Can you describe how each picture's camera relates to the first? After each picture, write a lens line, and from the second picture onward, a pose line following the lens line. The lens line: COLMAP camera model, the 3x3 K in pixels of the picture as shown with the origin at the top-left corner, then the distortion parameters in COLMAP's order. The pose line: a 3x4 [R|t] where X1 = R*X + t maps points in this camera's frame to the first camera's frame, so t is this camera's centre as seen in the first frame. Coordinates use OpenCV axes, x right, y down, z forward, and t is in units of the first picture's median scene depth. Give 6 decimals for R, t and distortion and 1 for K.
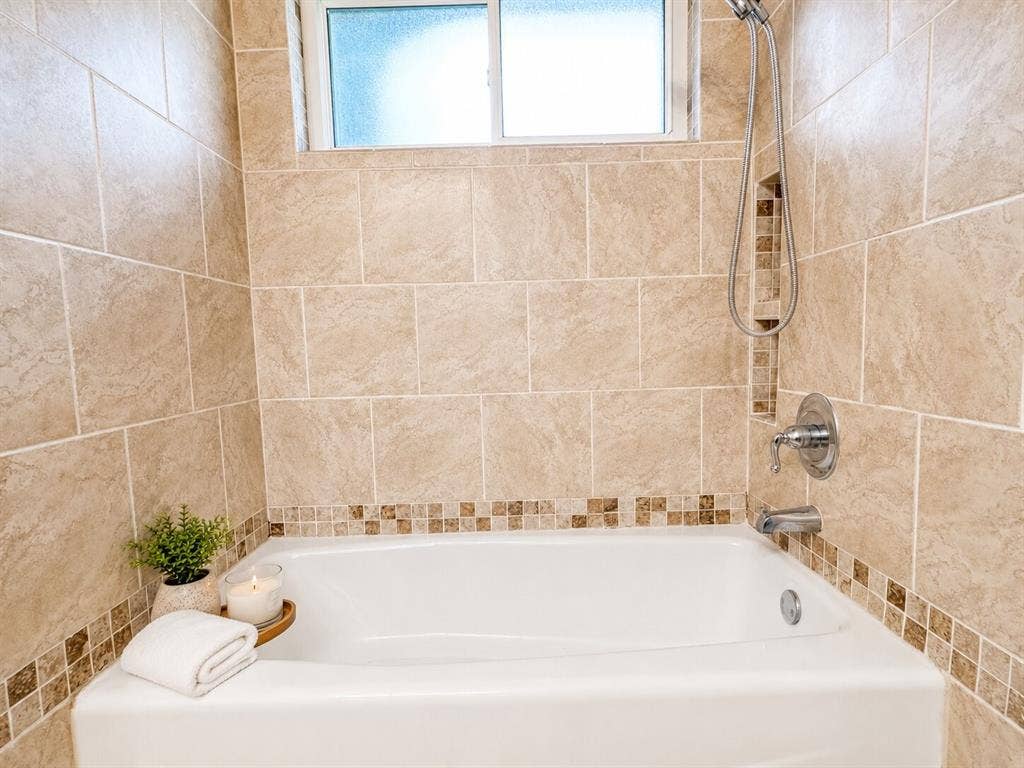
lens RADIAL K [[519.1, 0, 509.8], [0, 519.1, 389.0], [0, 0, 1]] dist [-0.000401, -0.000747]
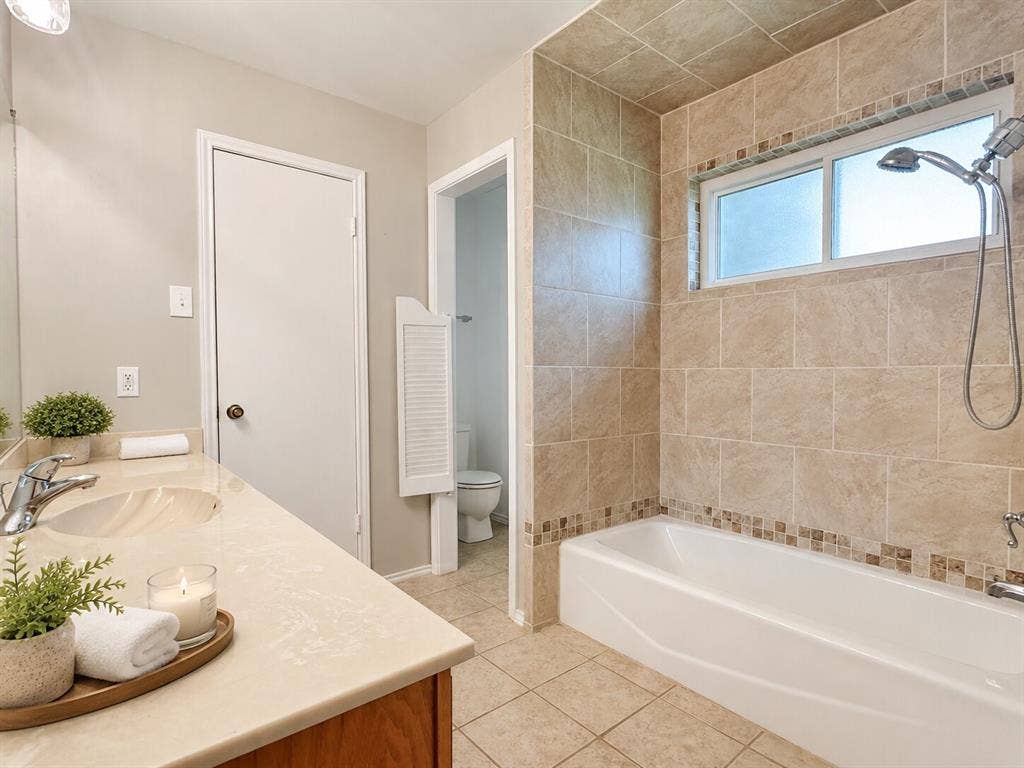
lens RADIAL K [[519.1, 0, 509.8], [0, 519.1, 389.0], [0, 0, 1]] dist [-0.000401, -0.000747]
pose [[0.622834, 0.047848, -0.780889, 0.543906], [-0.088471, 0.996033, -0.009534, -0.062248], [0.777336, 0.075024, 0.624596, -0.478556]]
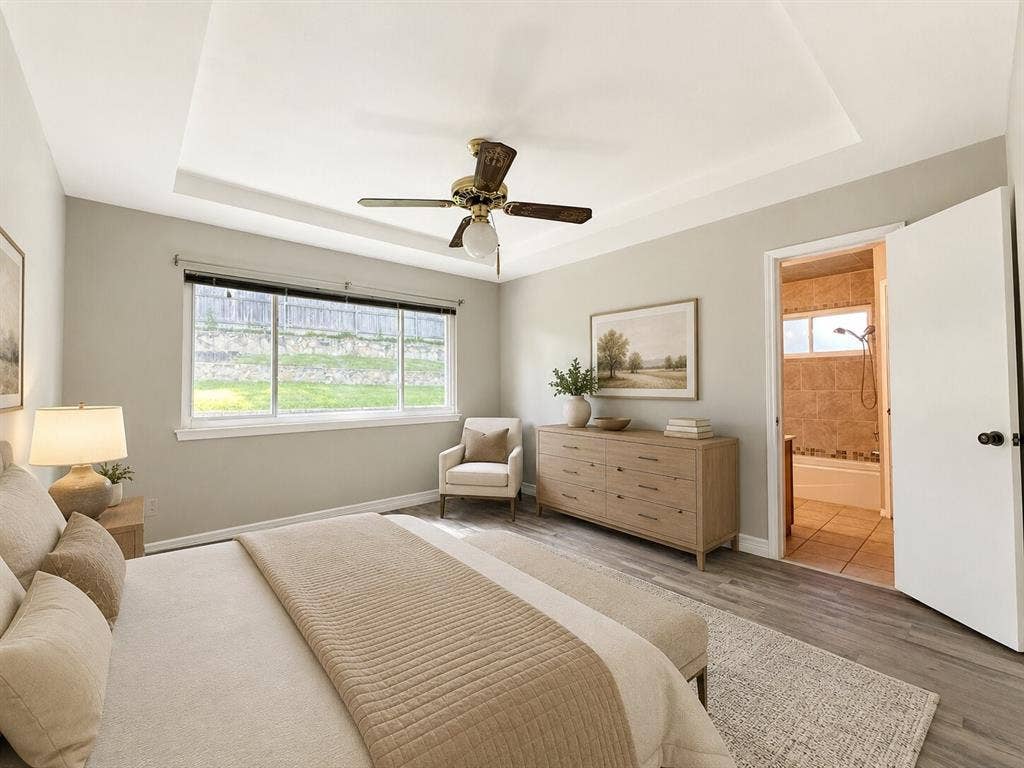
lens RADIAL K [[427.9, 0, 512.0], [0, 427.9, 384.0], [0, 0, 1]] dist [0.001645, 0.000330]
pose [[0.647718, 0.013124, -0.761767, 0.956109], [-0.079538, 0.995553, -0.050478, 0.083415], [0.757717, 0.093285, 0.645882, -2.687895]]
